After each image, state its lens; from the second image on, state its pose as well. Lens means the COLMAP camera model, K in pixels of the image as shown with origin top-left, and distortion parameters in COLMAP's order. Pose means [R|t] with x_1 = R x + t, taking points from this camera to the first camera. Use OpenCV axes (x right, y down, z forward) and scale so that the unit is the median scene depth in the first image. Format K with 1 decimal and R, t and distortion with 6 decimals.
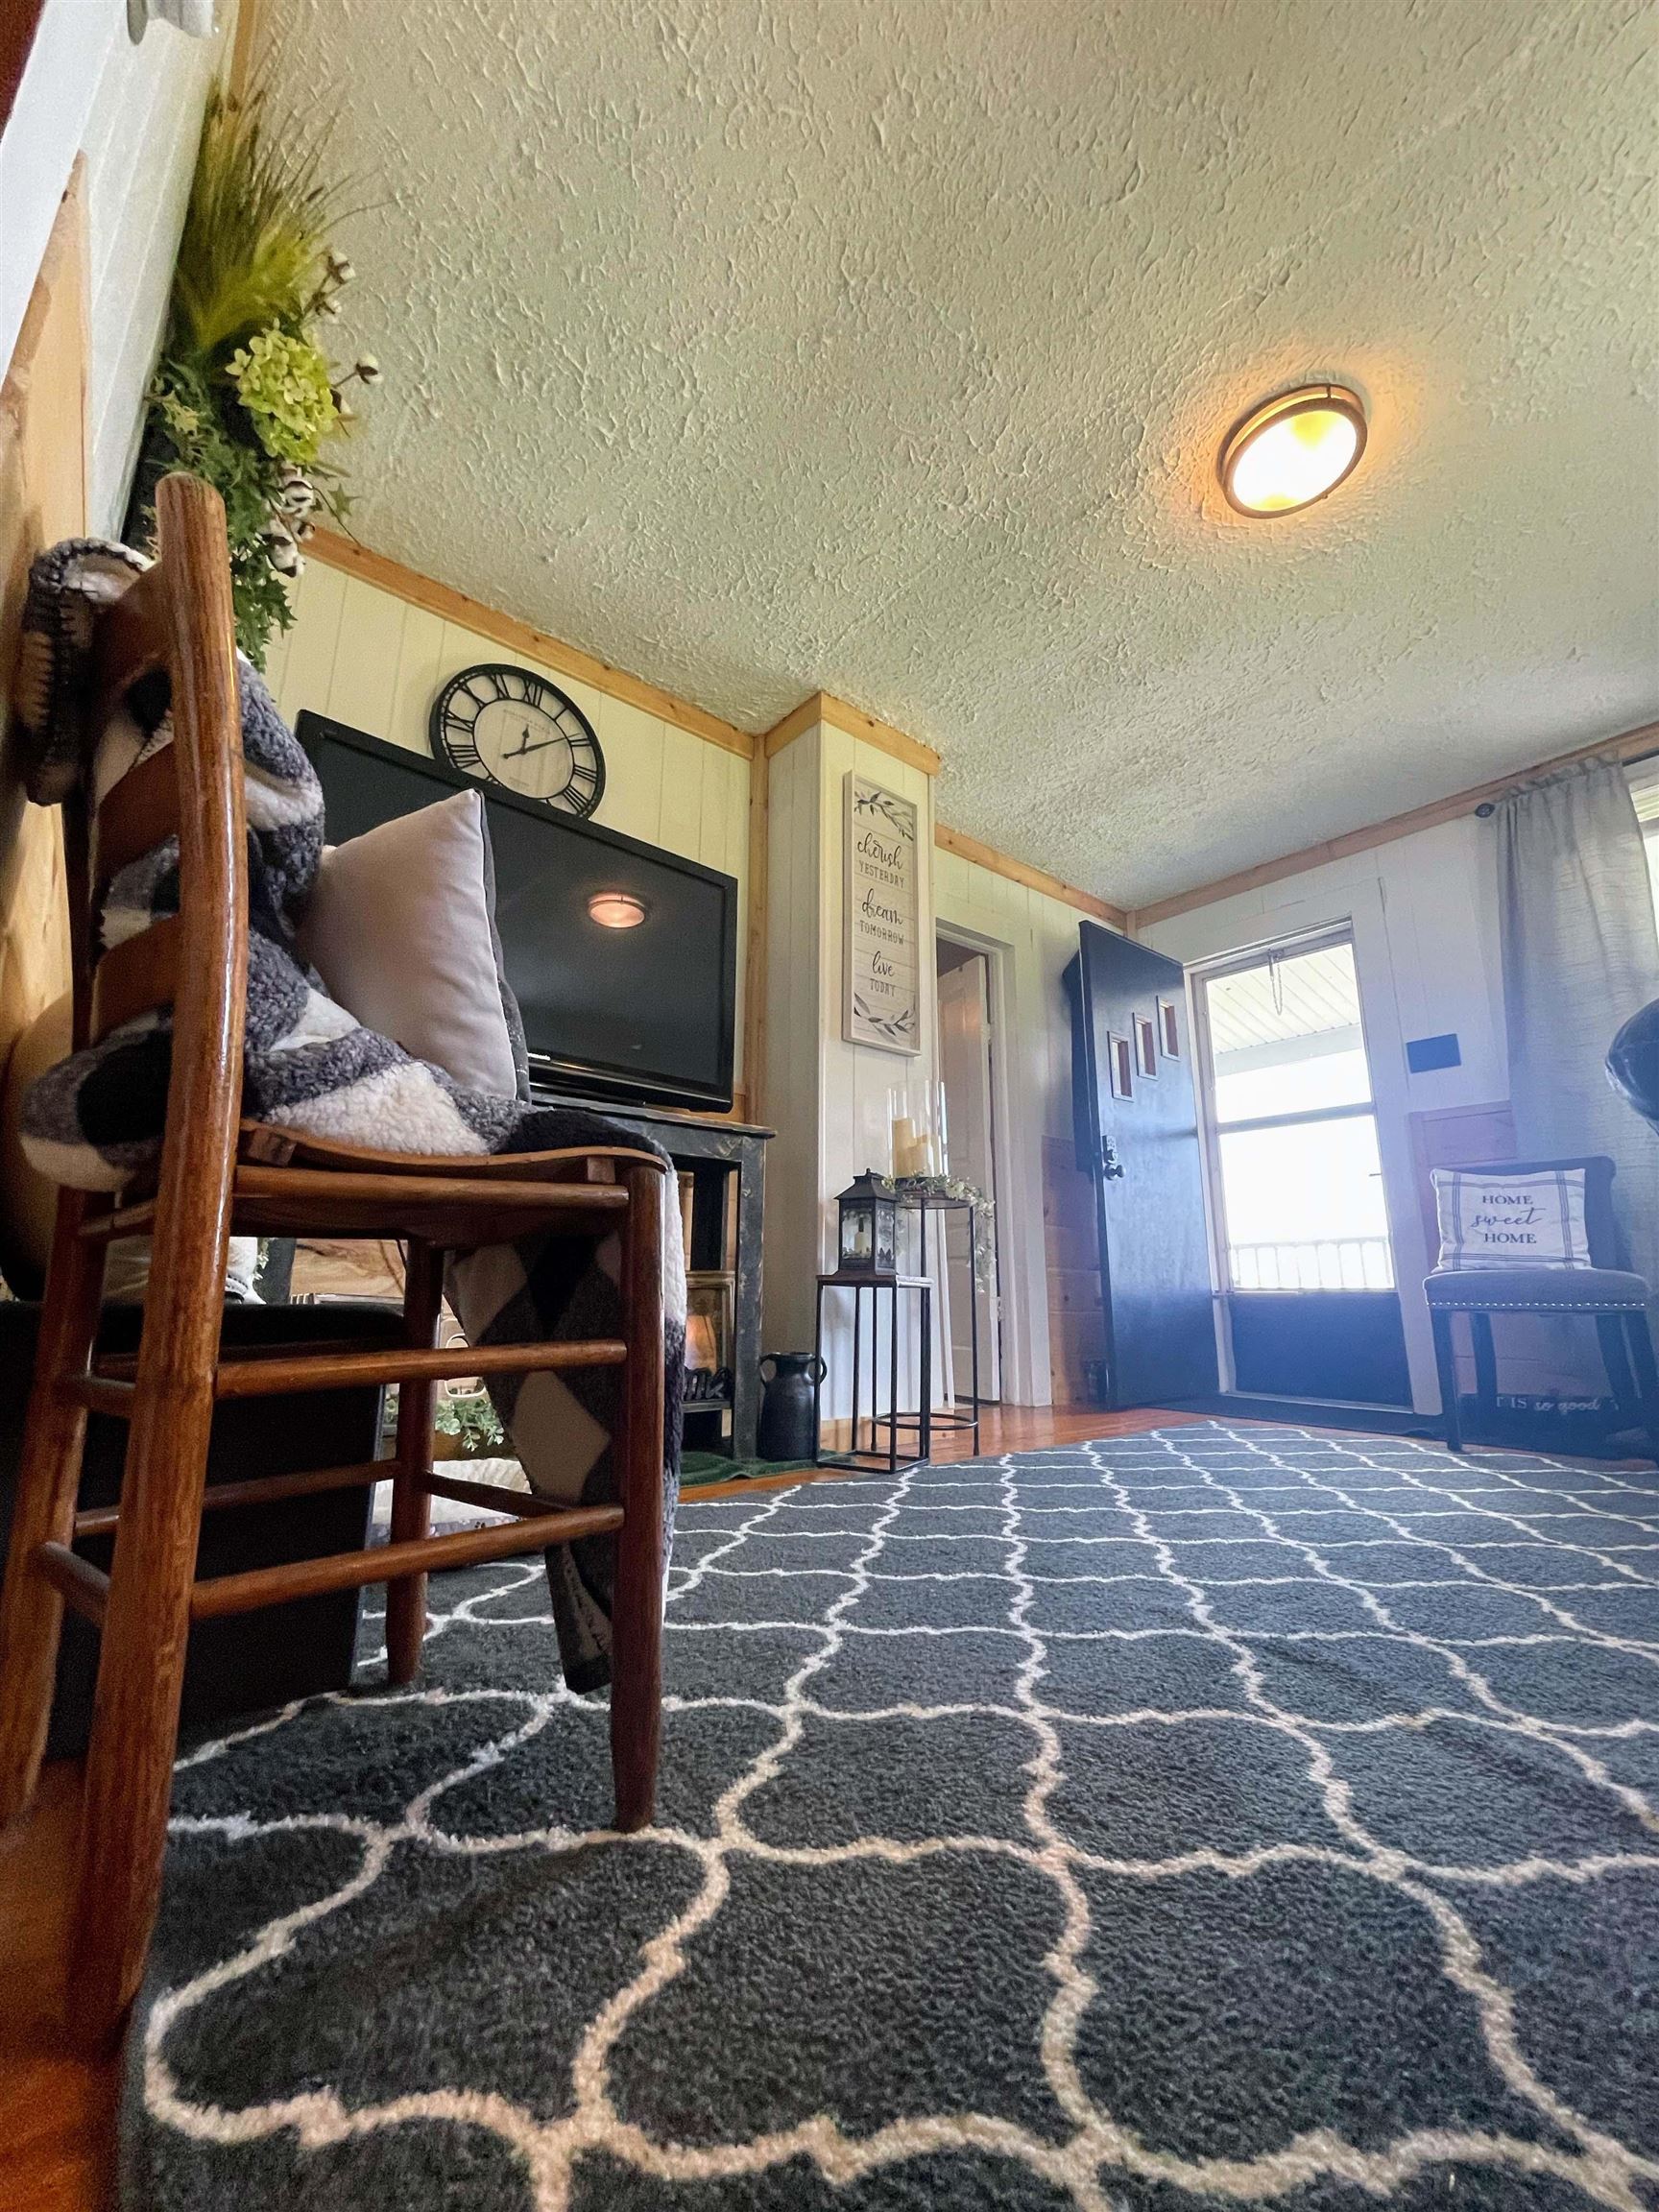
lens RADIAL K [[890.8, 0, 835.9], [0, 890.8, 1094.2], [0, 0, 1]] dist [-0.000888, 0.000798]
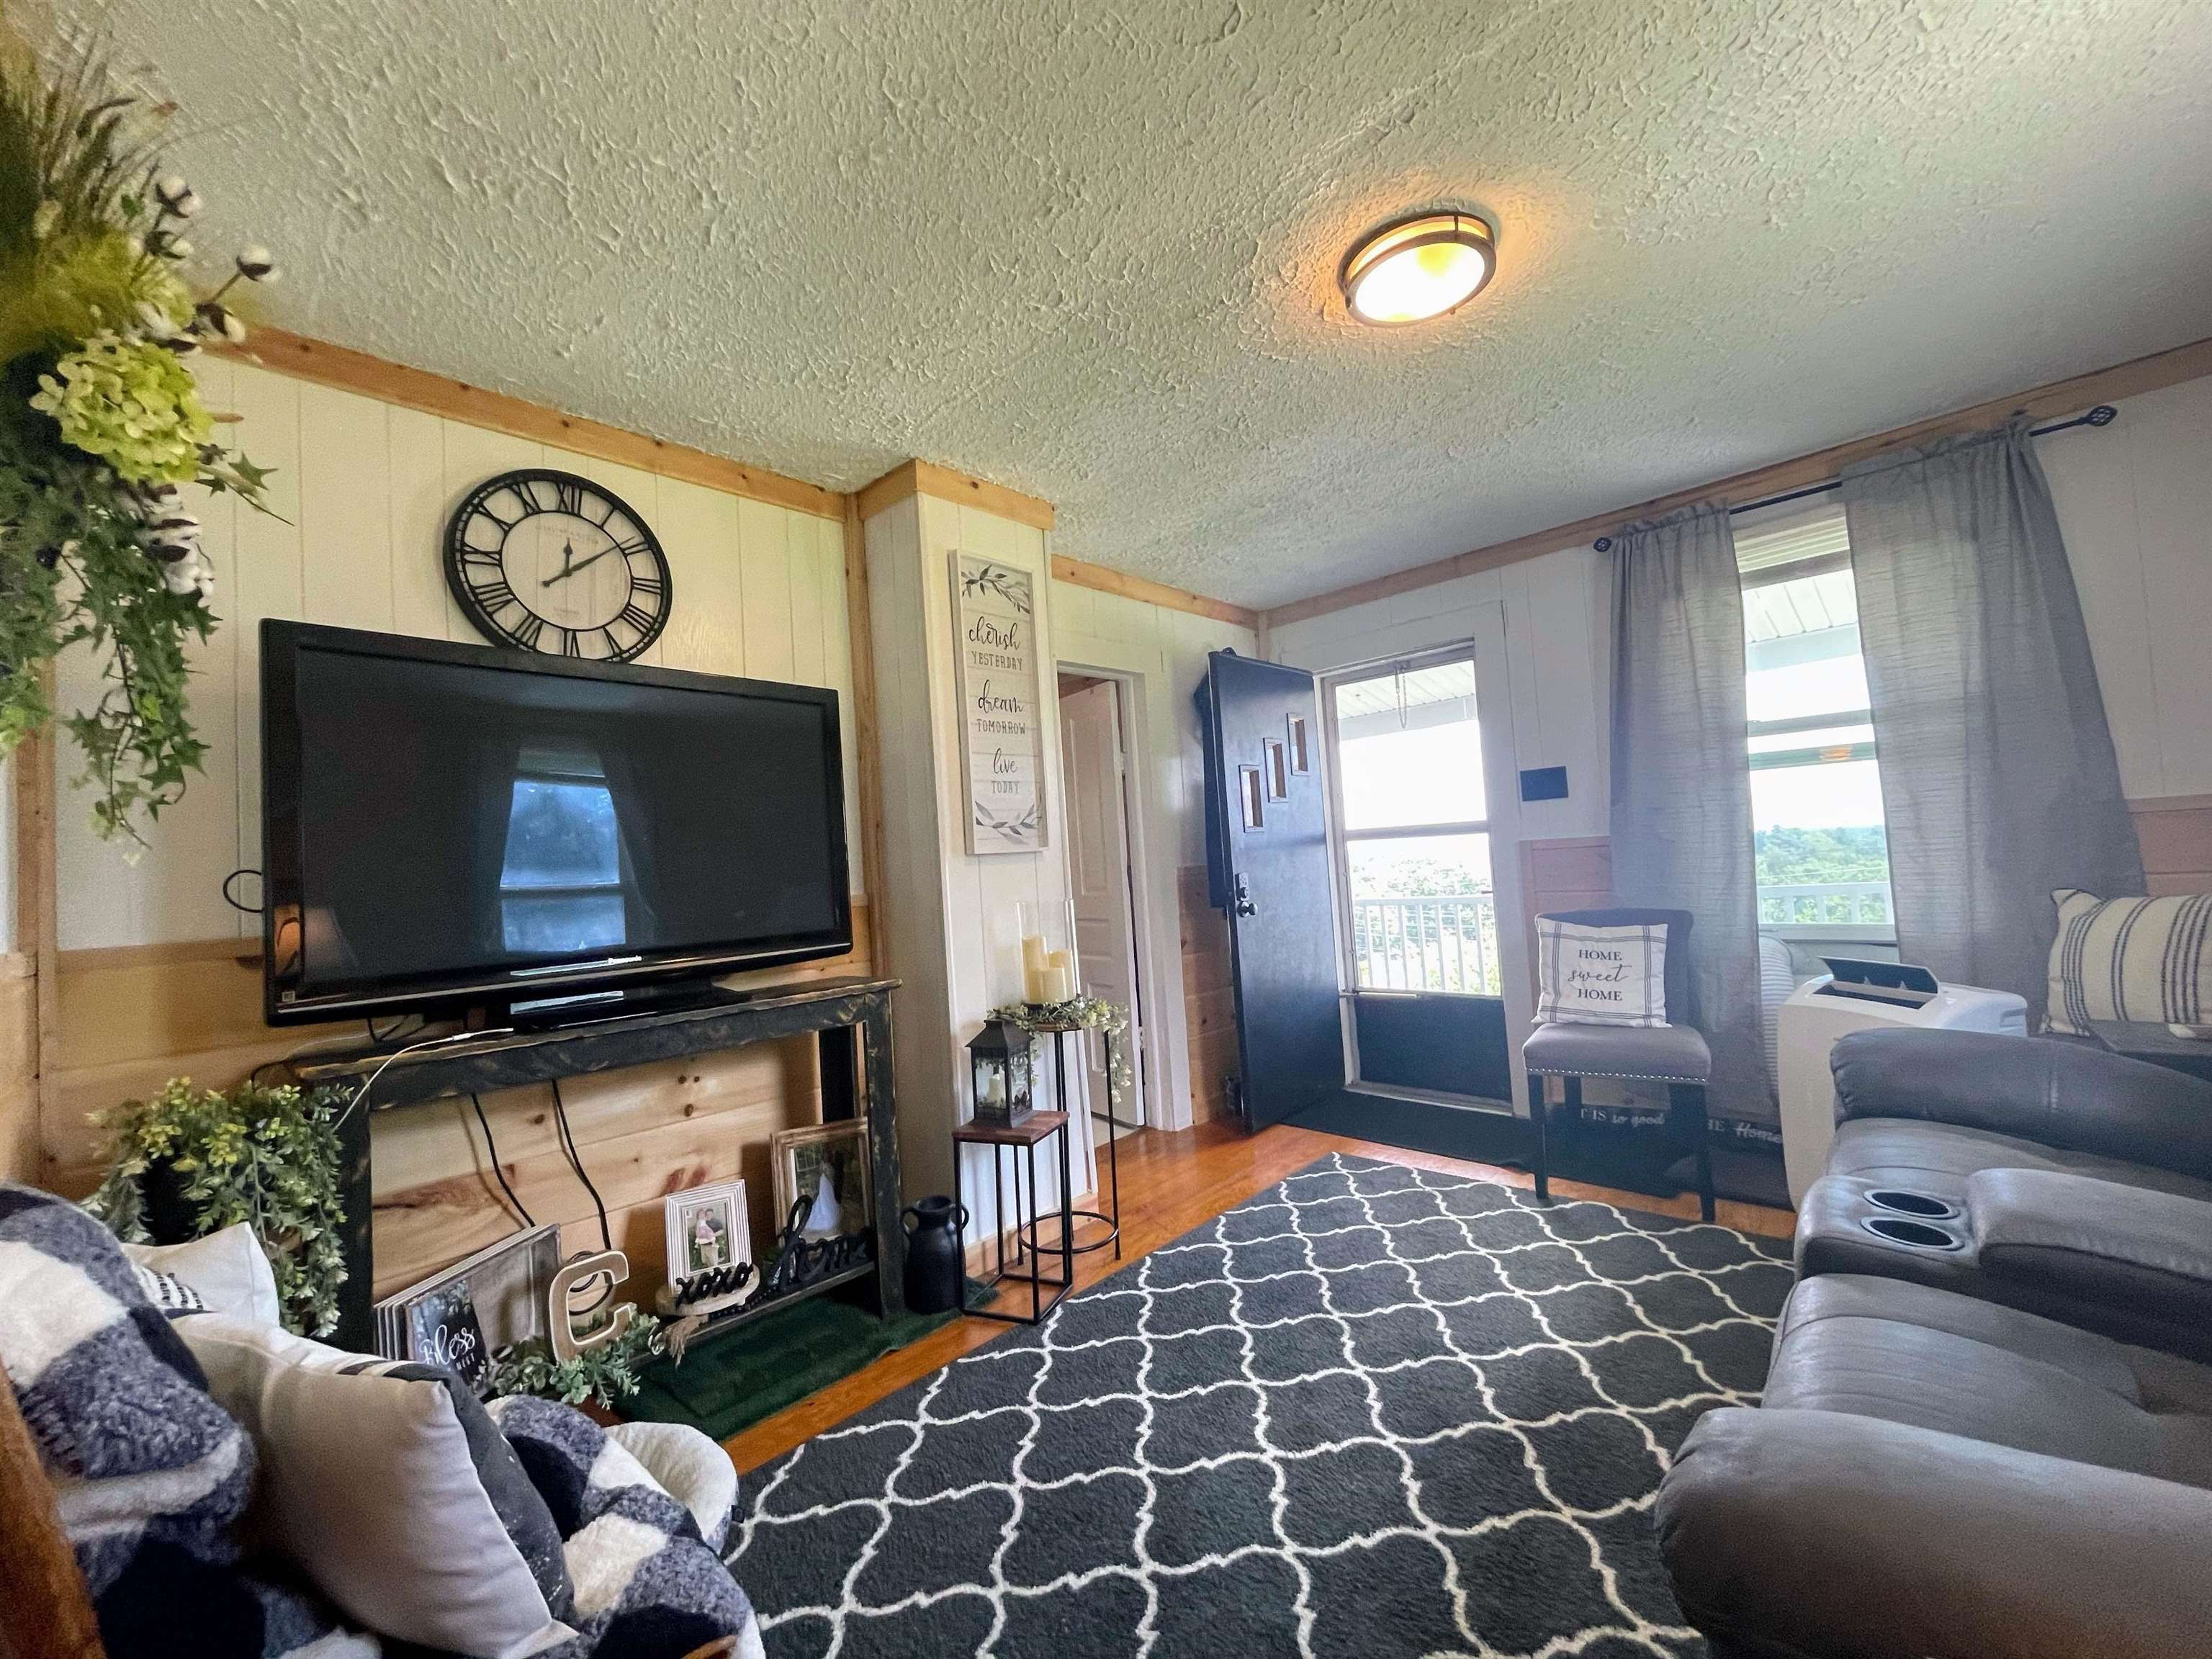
lens RADIAL K [[890.8, 0, 1091.2], [0, 890.8, 835.7], [0, 0, 1]] dist [-0.000888, 0.000798]
pose [[0.991632, -0.064823, 0.111638, 0.039291], [0.044430, 0.983330, 0.176317, -0.268674], [-0.121206, -0.169882, 0.977982, 0.053719]]
